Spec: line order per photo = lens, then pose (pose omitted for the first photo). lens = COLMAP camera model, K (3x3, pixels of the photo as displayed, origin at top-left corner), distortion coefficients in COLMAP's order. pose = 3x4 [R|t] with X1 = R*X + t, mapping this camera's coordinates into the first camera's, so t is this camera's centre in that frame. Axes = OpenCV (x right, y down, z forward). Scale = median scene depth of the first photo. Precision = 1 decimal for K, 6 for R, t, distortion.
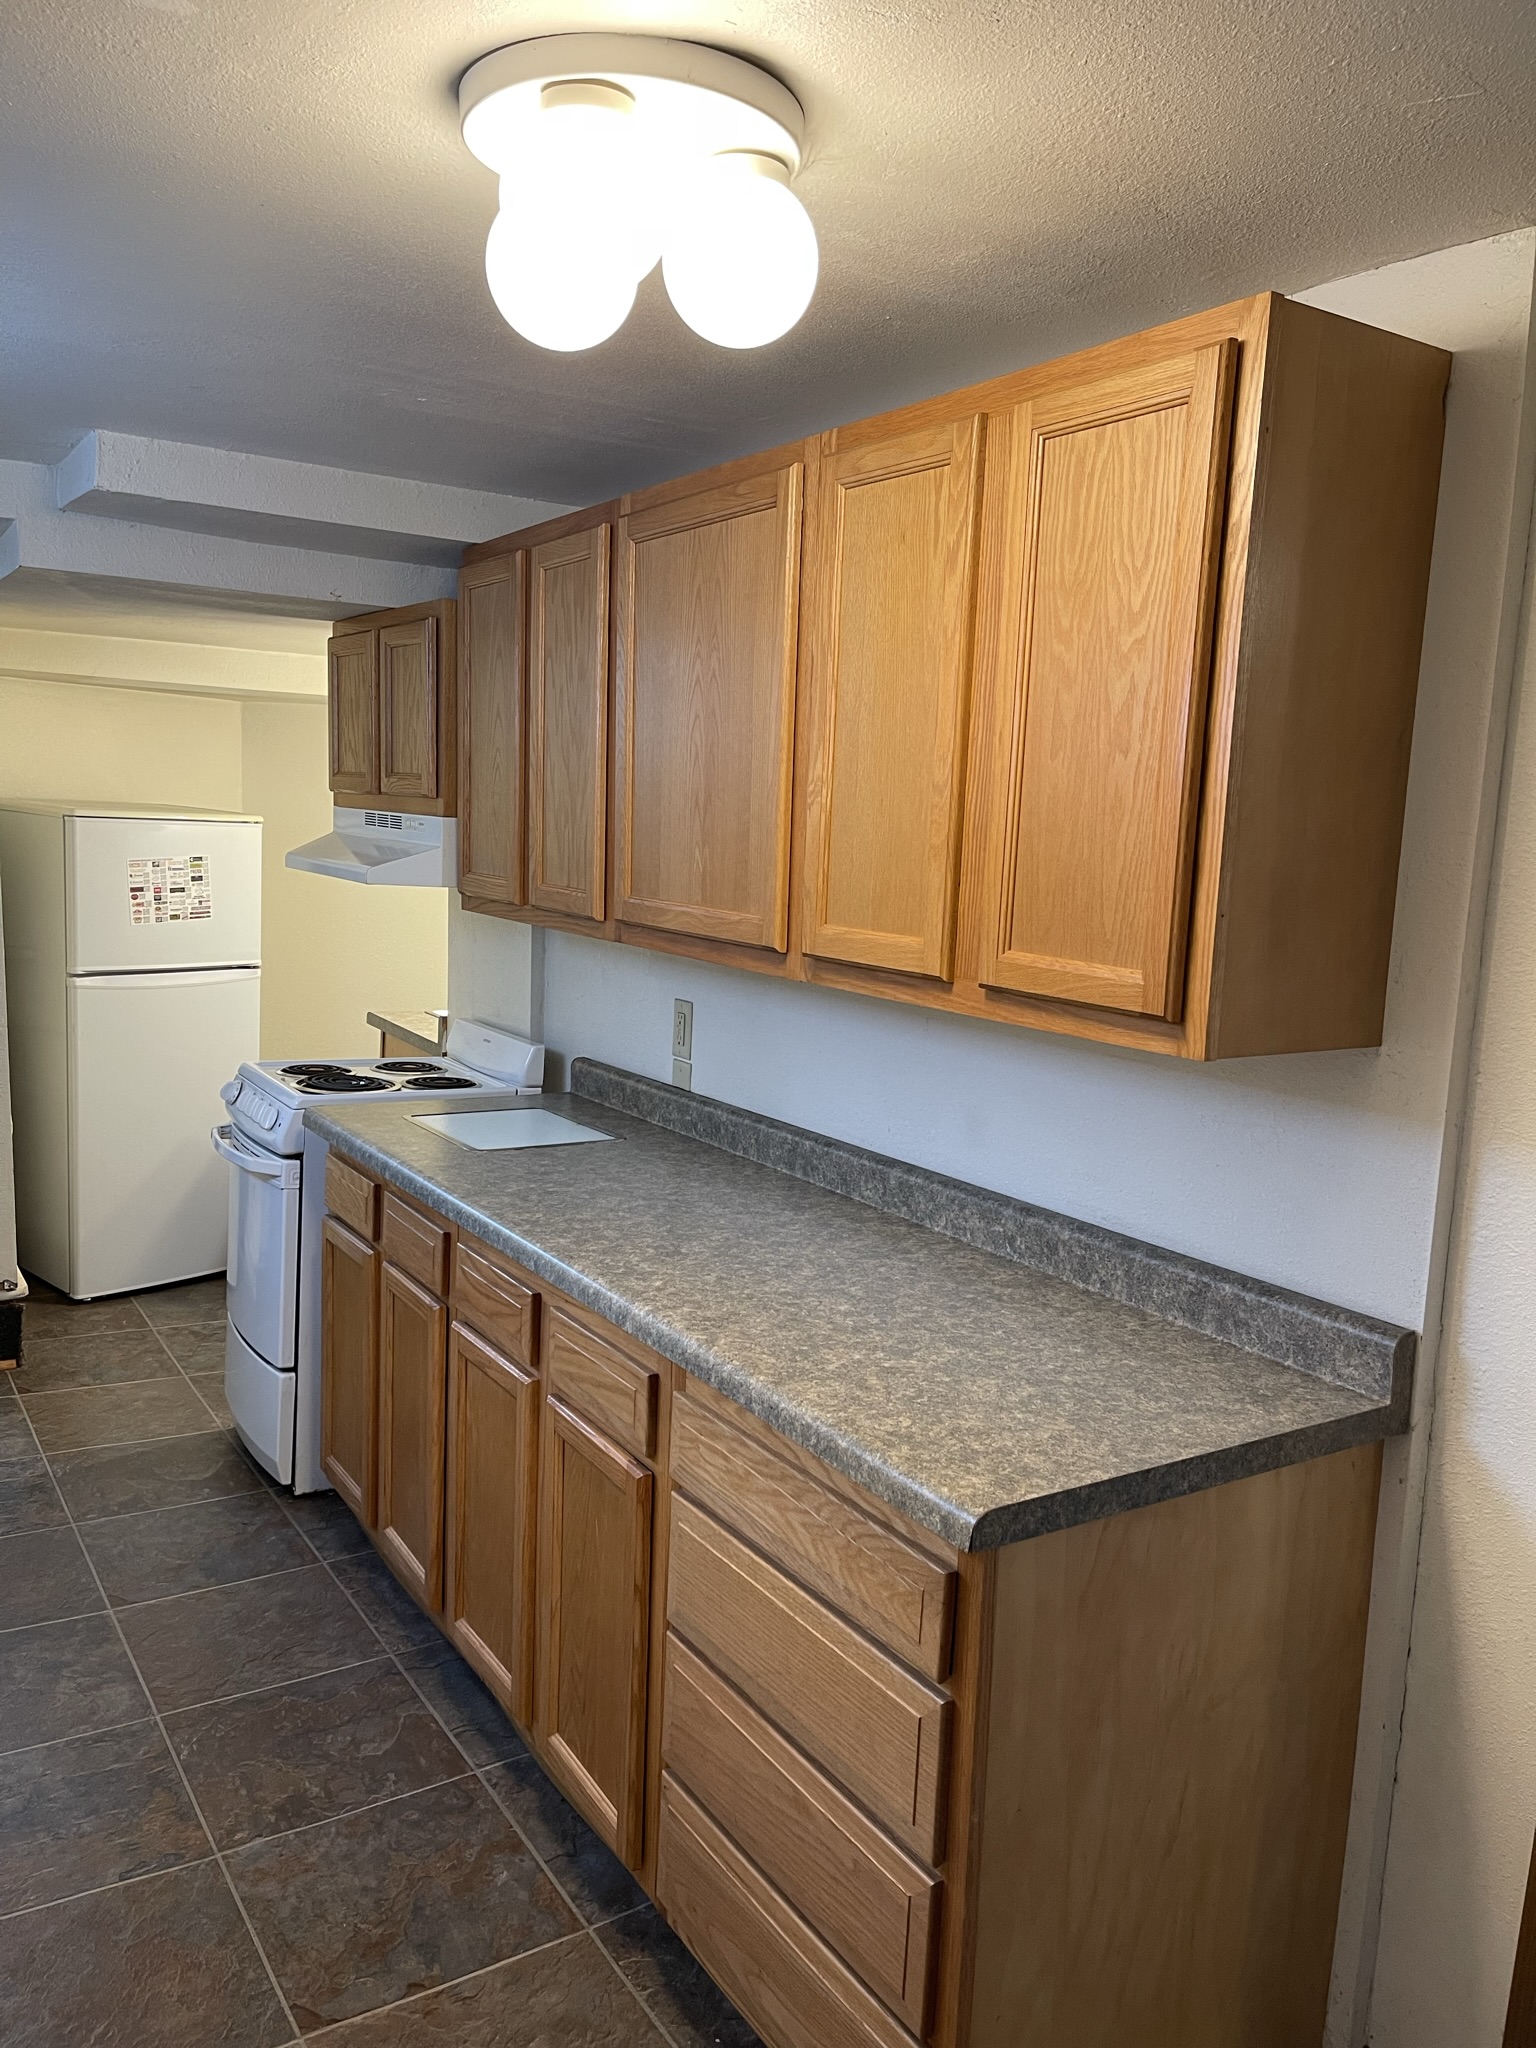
lens RADIAL K [[1556.0, 0, 776.1], [0, 1556.0, 1021.7], [0, 0, 1]] dist [0.099492, -0.126215]
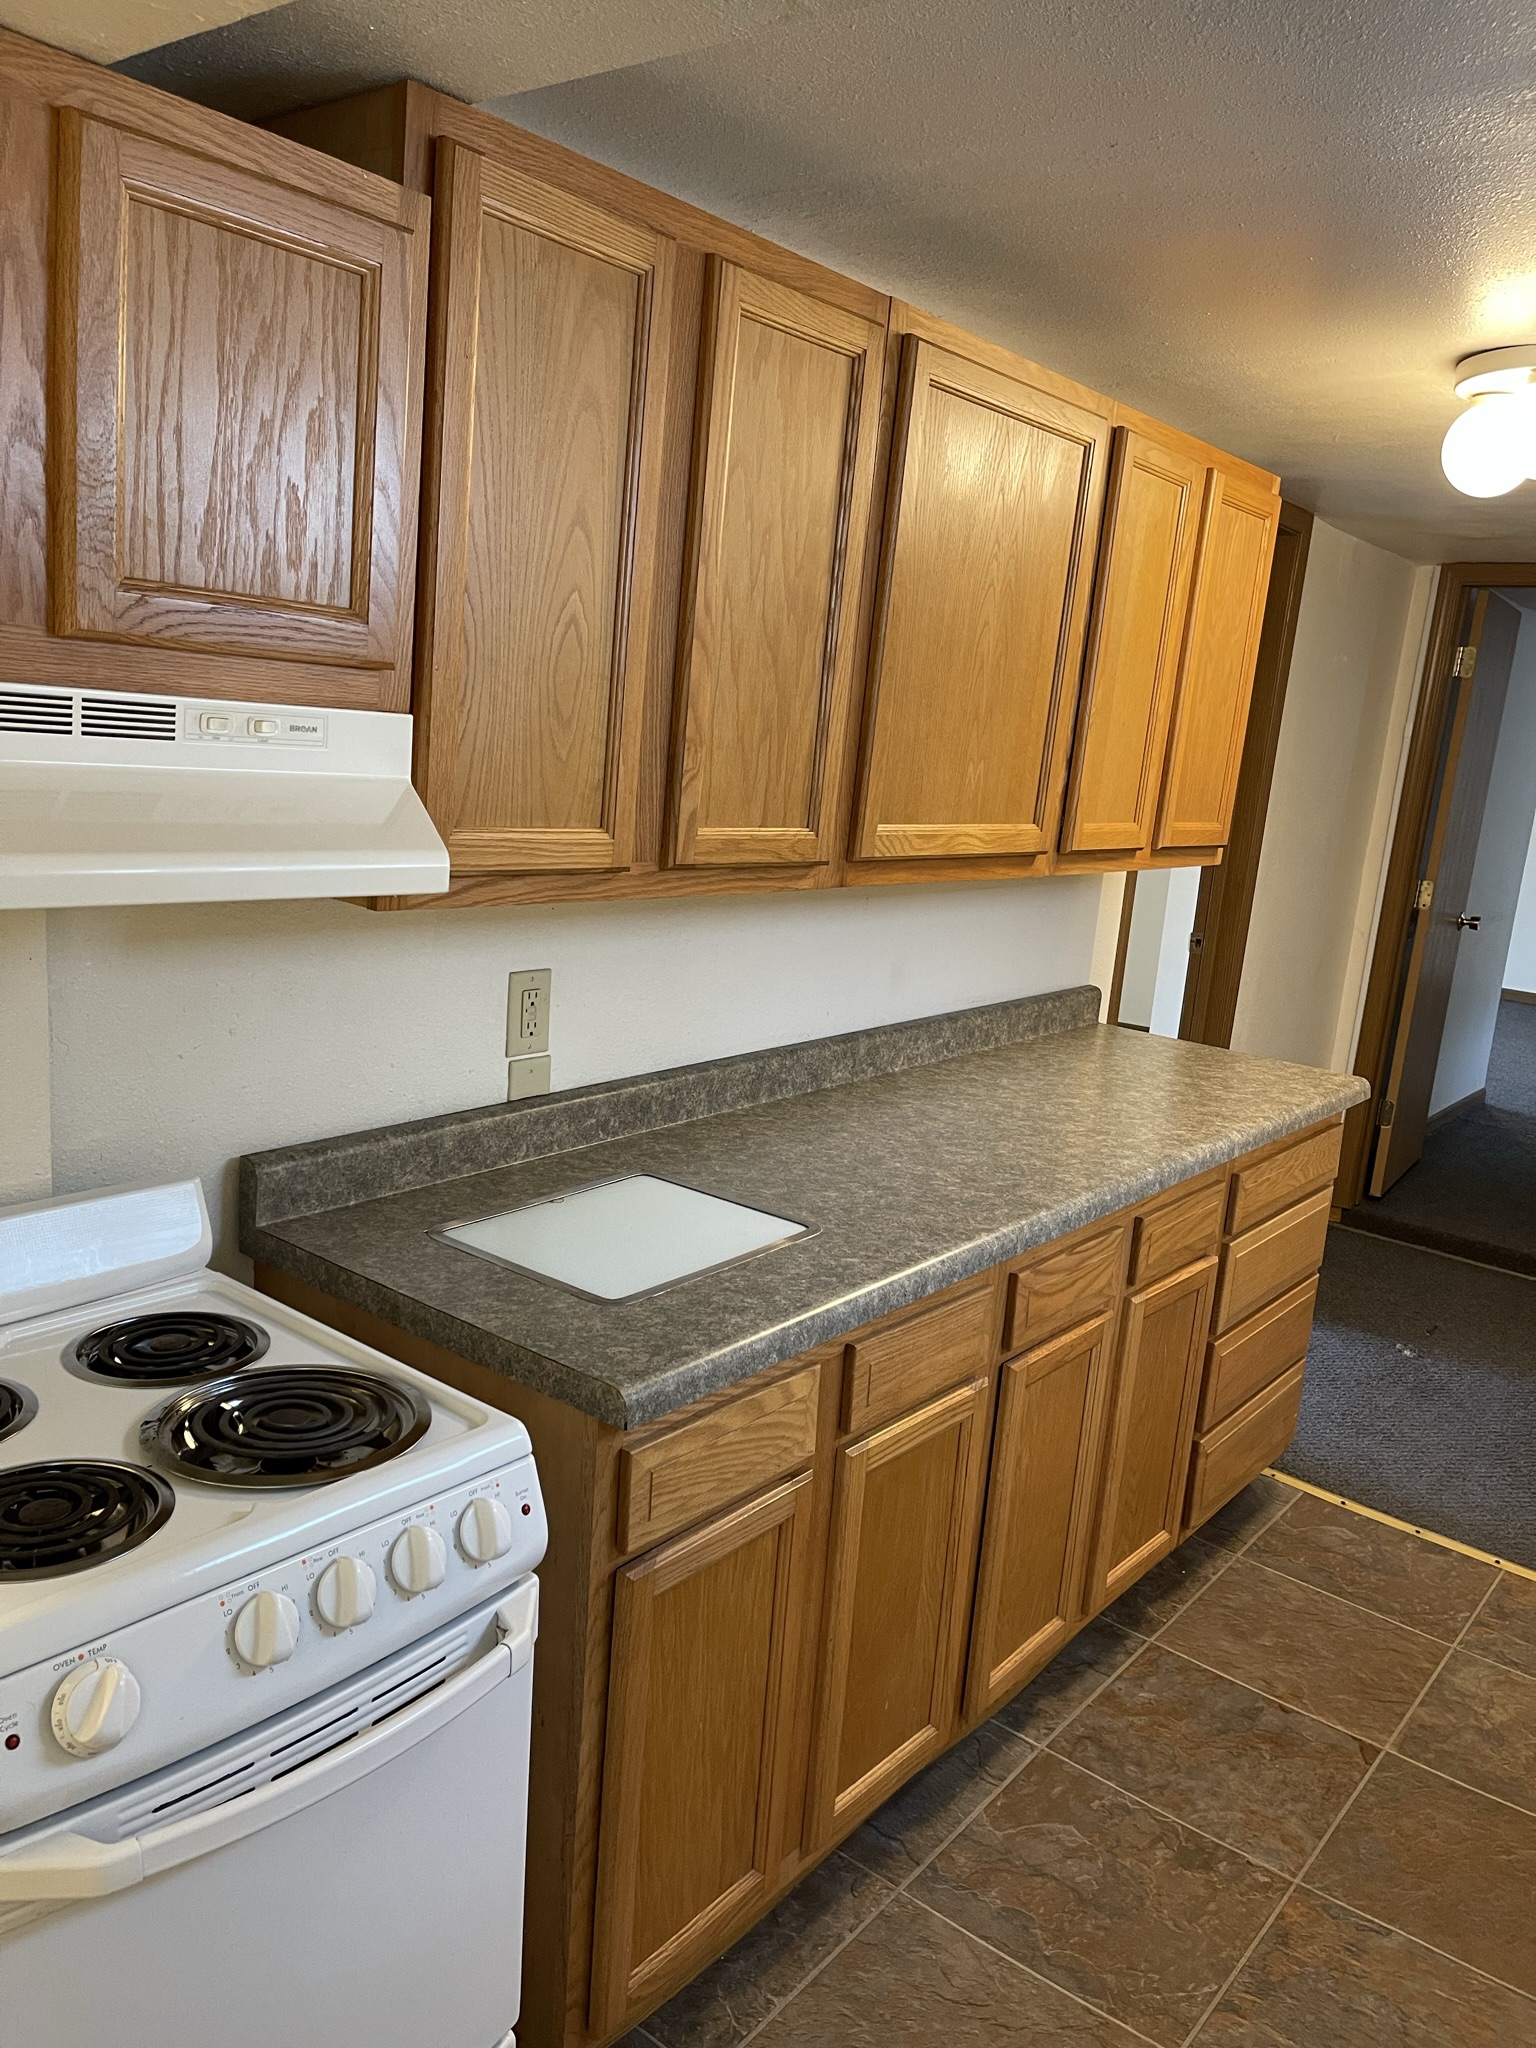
lens RADIAL K [[1556.0, 0, 776.1], [0, 1556.0, 1021.7], [0, 0, 1]] dist [0.099492, -0.126215]
pose [[-0.324461, -0.255782, 0.910660, -0.944269], [0.024134, 0.960193, 0.278293, -0.235257], [-0.945591, 0.112273, -0.305372, 1.462343]]
